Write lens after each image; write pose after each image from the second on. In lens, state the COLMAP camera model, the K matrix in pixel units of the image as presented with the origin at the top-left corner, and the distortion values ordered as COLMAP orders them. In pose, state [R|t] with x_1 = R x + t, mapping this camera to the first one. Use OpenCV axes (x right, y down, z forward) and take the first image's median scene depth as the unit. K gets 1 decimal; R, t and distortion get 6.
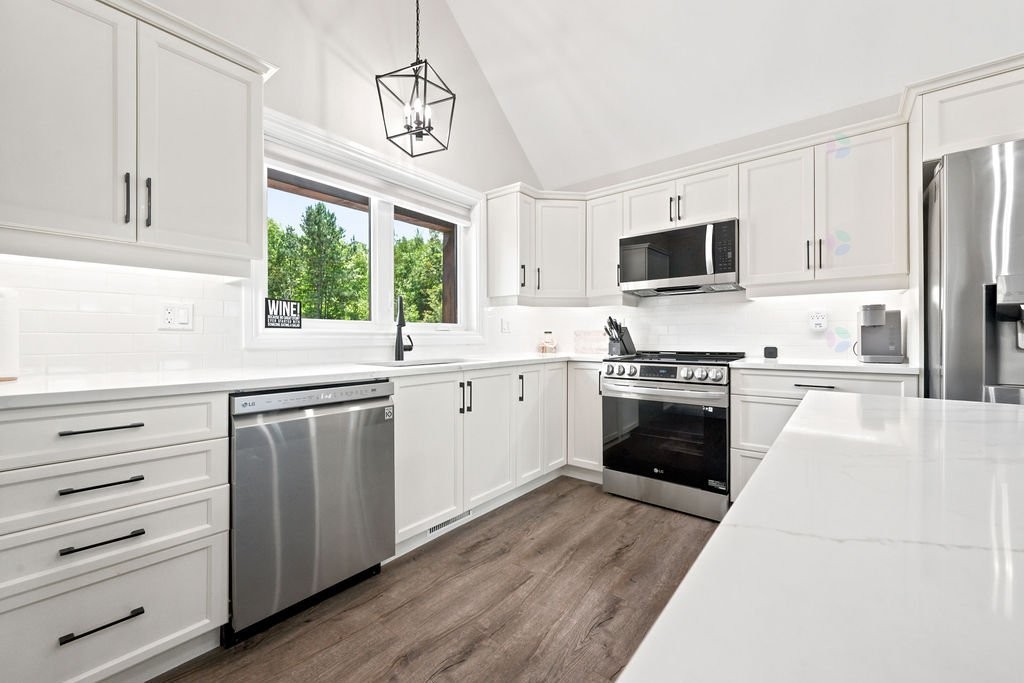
lens RADIAL K [[408.1, 0, 511.9], [0, 408.1, 331.9], [0, 0, 1]] dist [-0.000604, -0.000109]
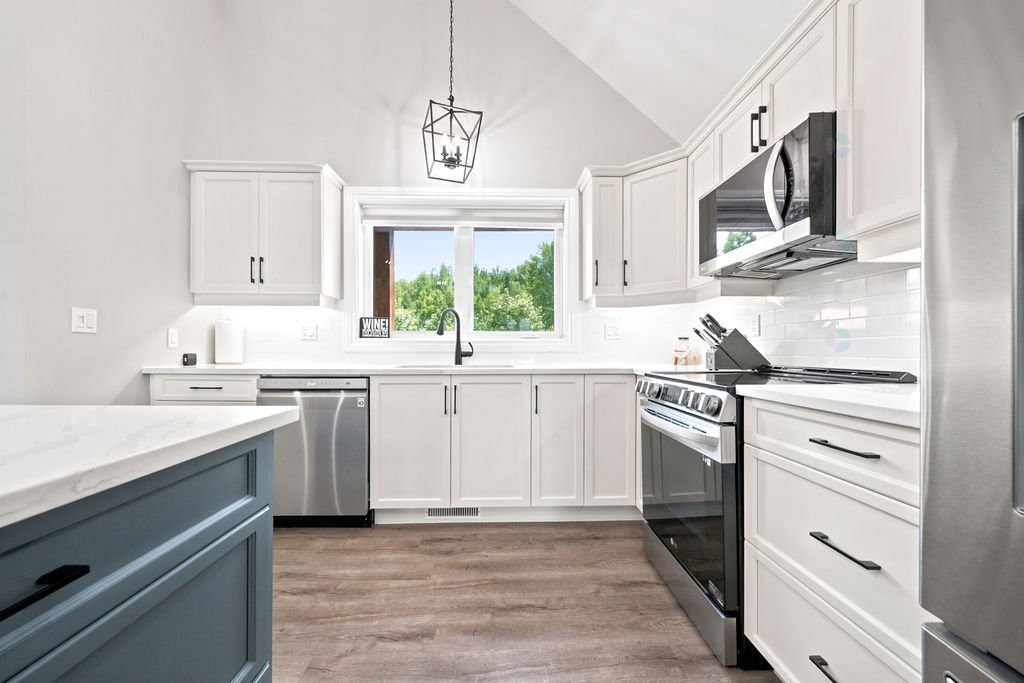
lens RADIAL K [[417.2, 0, 512.0], [0, 417.2, 341.5], [0, 0, 1]] dist [-0.000673, -0.000138]
pose [[0.647978, -0.009952, -0.761594, 0.819454], [0.009726, 0.999941, -0.004791, 0.013970], [0.761597, -0.004303, 0.648036, 0.414062]]
